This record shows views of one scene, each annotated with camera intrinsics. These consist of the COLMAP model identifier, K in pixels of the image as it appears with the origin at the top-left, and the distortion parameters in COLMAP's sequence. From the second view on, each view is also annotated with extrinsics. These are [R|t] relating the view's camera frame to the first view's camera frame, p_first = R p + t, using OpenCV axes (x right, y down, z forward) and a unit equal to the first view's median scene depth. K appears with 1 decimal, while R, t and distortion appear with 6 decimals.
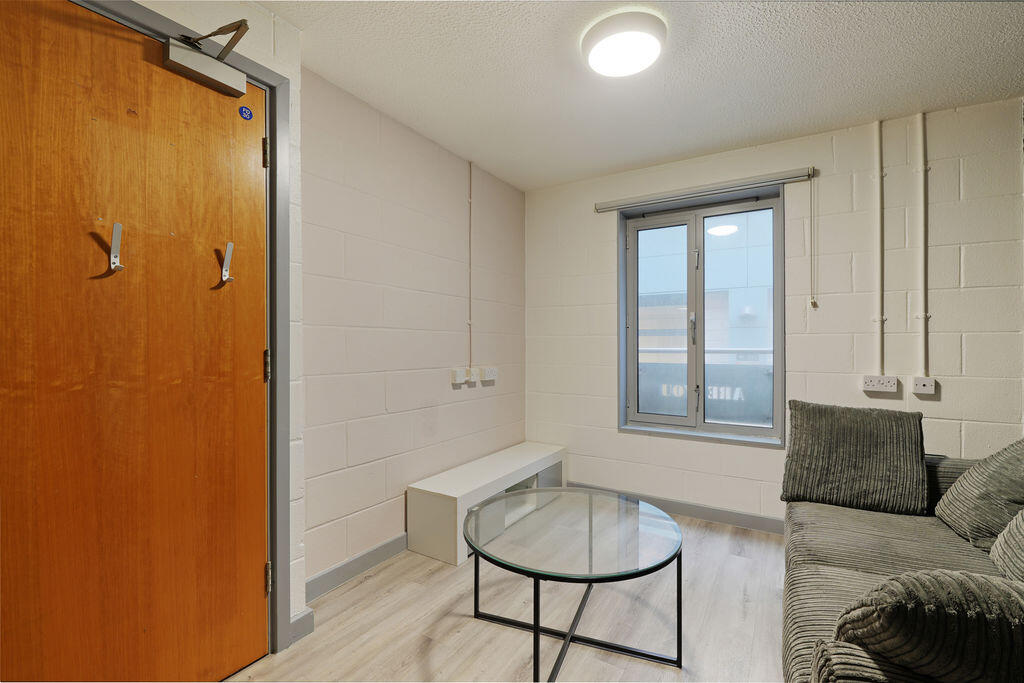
lens RADIAL K [[459.0, 0, 512.5], [0, 459.0, 339.0], [0, 0, 1]] dist [0.005296, -0.000795]
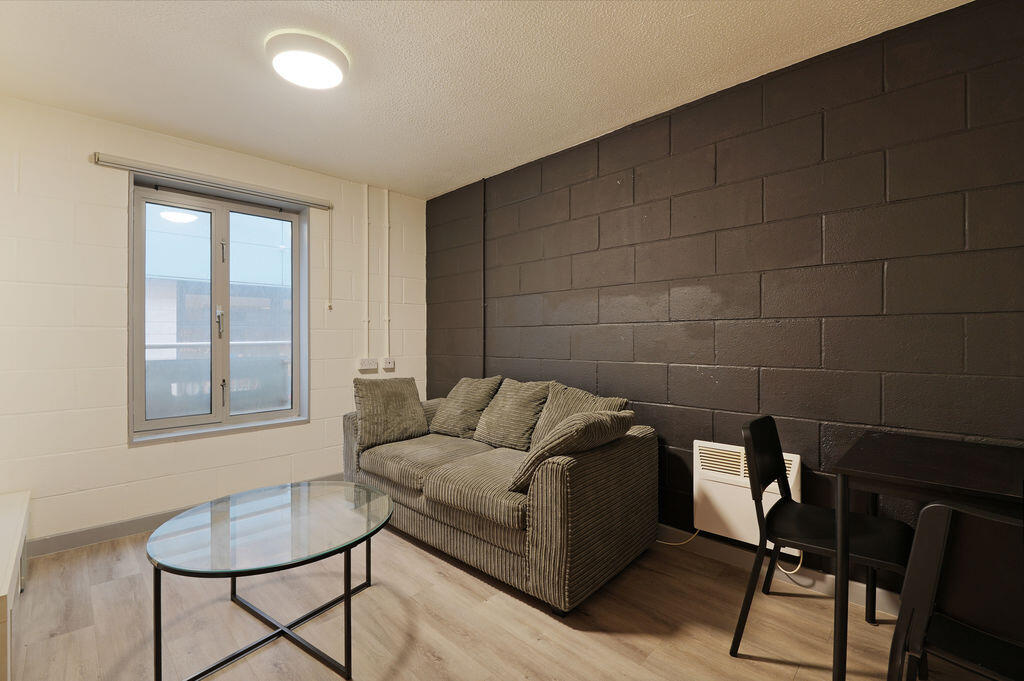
lens RADIAL K [[459.0, 0, 515.2], [0, 459.0, 340.5], [0, 0, 1]] dist [0.005296, -0.000795]
pose [[0.213402, -0.007445, 0.976936, -0.437499], [-0.005520, 0.999946, 0.008826, 0.004834], [-0.976949, -0.007276, 0.213349, 0.177664]]
